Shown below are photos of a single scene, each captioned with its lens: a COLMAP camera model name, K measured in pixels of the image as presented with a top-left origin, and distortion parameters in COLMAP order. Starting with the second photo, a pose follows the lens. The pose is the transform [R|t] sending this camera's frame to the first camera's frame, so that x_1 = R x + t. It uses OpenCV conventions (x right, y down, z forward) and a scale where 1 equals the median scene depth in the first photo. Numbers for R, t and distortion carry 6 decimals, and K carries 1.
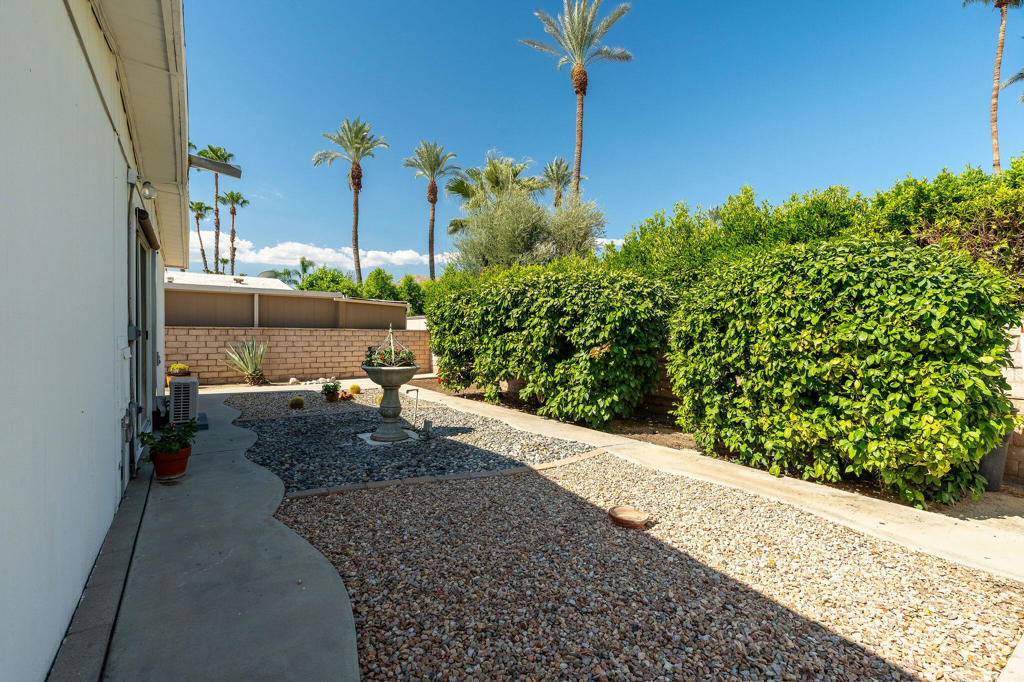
lens RADIAL K [[472.0, 0, 510.9], [0, 472.0, 340.3], [0, 0, 1]] dist [-0.002941, 0.000225]
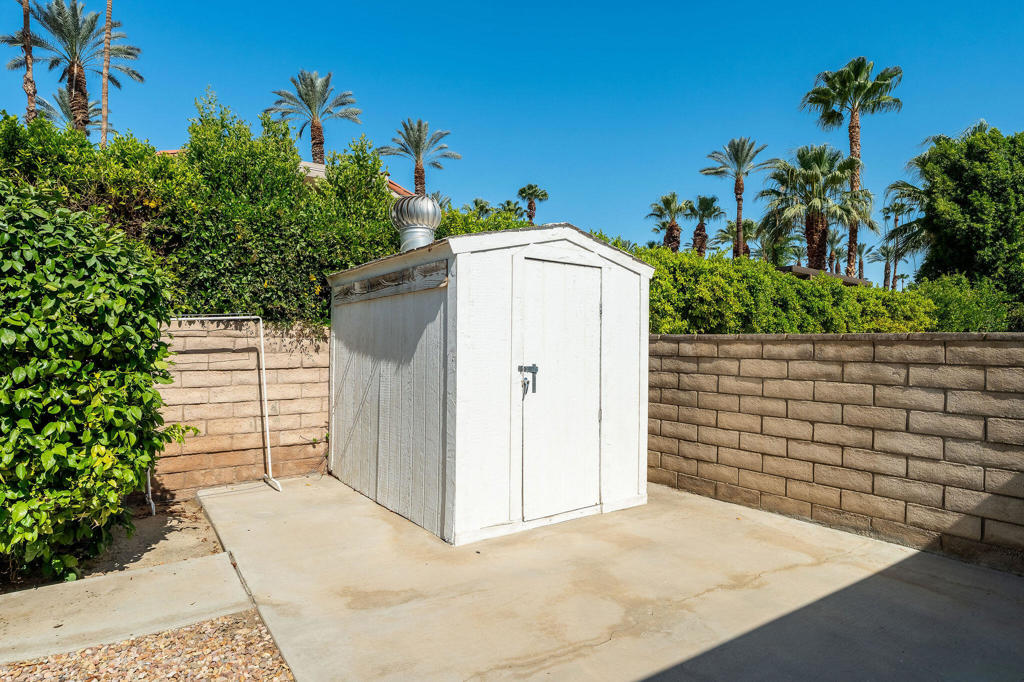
lens RADIAL K [[572.4, 0, 511.0], [0, 572.4, 337.7], [0, 0, 1]] dist [0.004095, 0.001908]
pose [[-0.006775, -0.002227, 0.999975, -0.004501], [0.005192, 0.999984, 0.002262, -0.006155], [-0.999964, 0.005208, -0.006763, 0.364012]]
